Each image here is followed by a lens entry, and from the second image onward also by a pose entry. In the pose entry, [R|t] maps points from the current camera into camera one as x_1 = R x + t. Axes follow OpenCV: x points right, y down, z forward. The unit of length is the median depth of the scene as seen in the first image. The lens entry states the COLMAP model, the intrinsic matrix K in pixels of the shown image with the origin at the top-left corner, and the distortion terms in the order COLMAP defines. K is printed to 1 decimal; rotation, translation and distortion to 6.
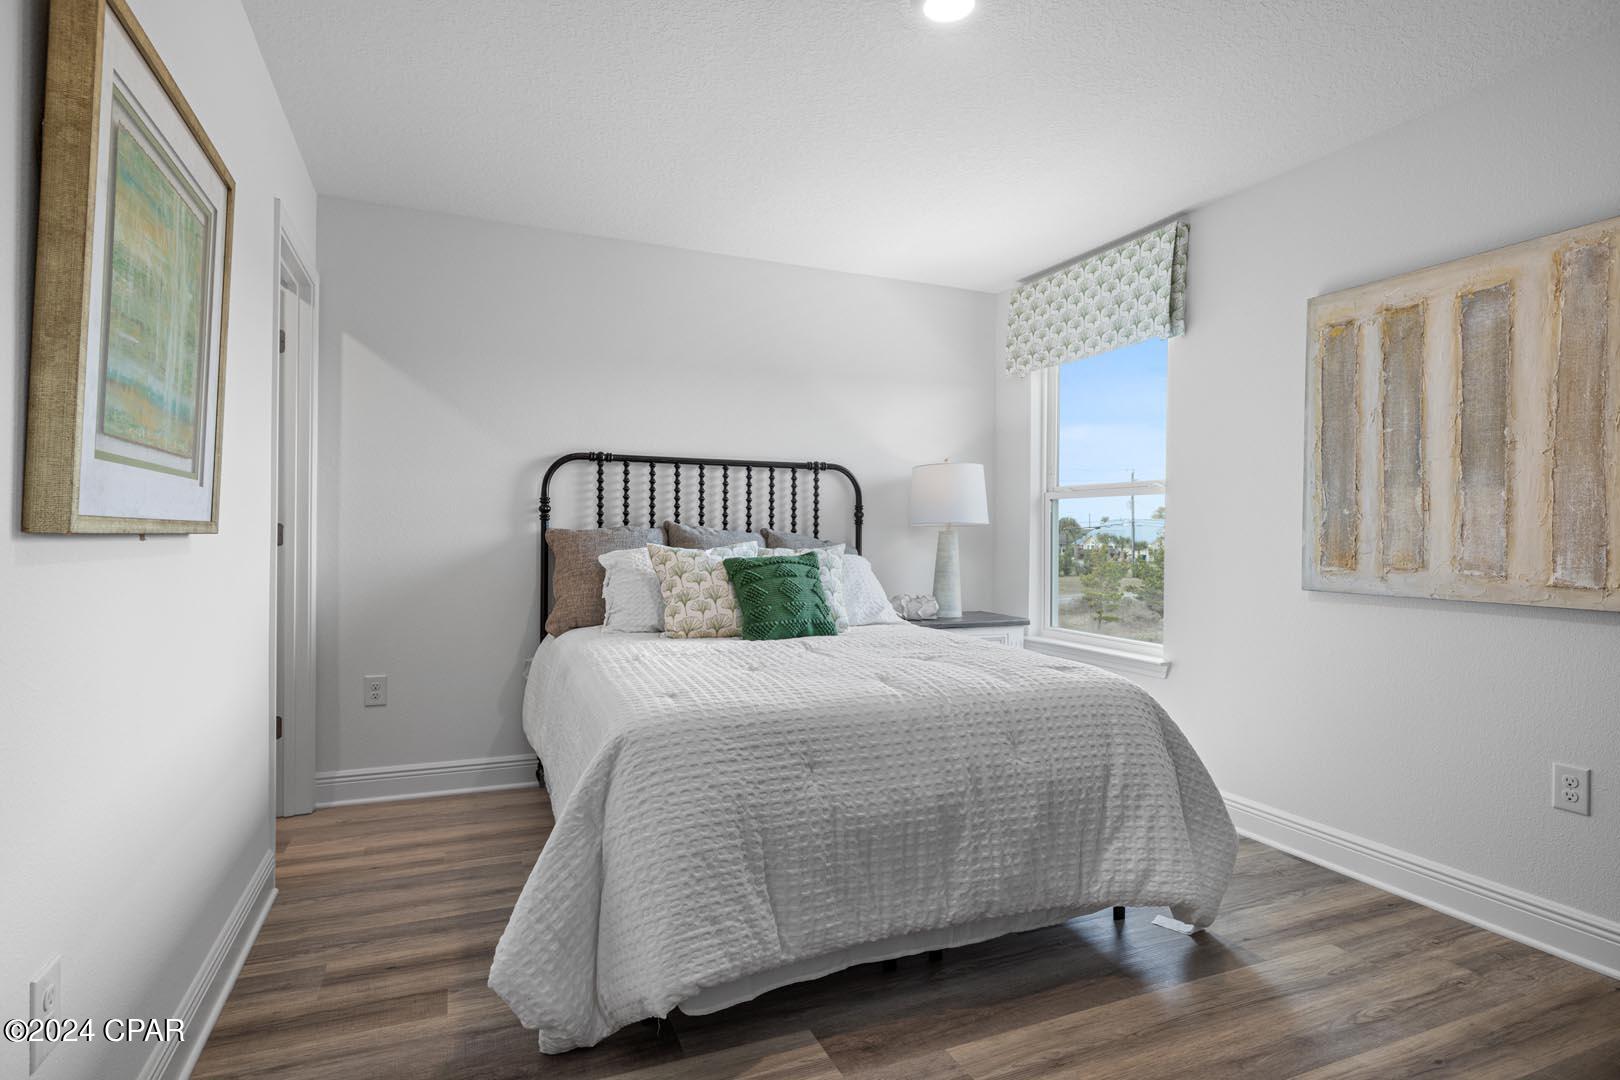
lens RADIAL K [[850.3, 0, 810.9], [0, 850.3, 535.5], [0, 0, 1]] dist [-0.000451, 0.000164]
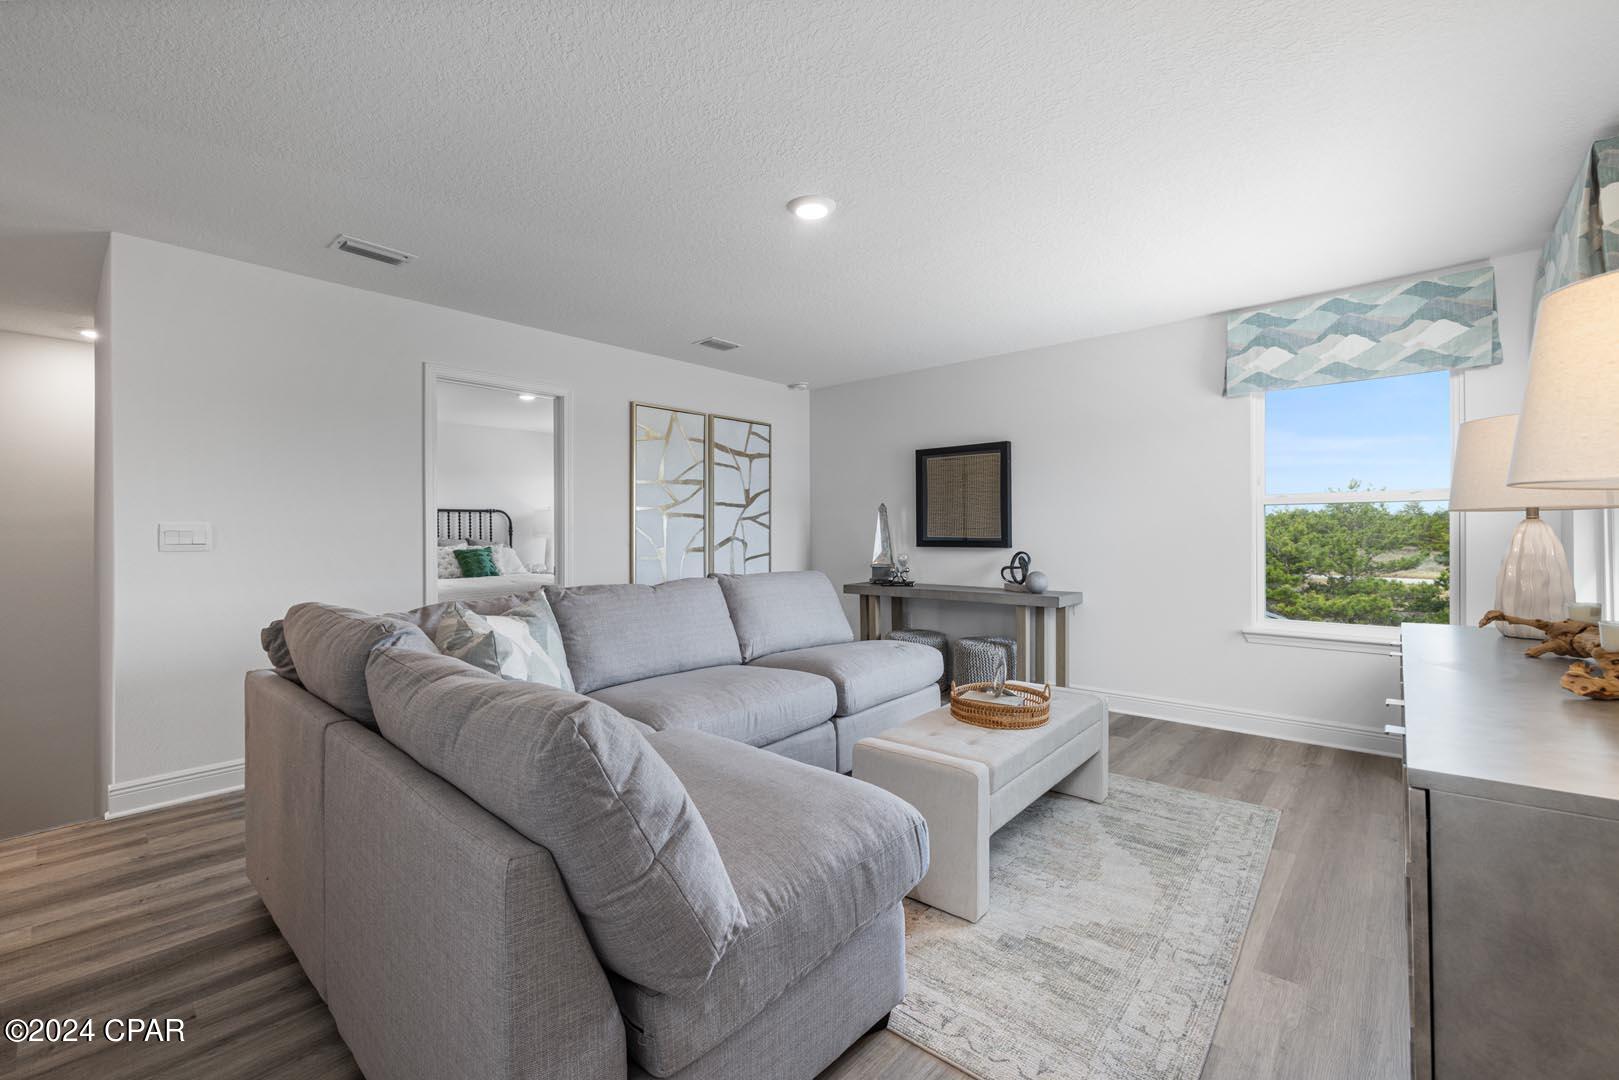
lens RADIAL K [[674.0, 0, 808.7], [0, 674.0, 531.7], [0, 0, 1]] dist [-0.000077, -0.000018]
pose [[0.902782, -0.019733, 0.429645, -0.001467], [0.019972, 0.999793, 0.003953, -0.015677], [-0.429634, 0.005012, 0.902989, -1.322164]]
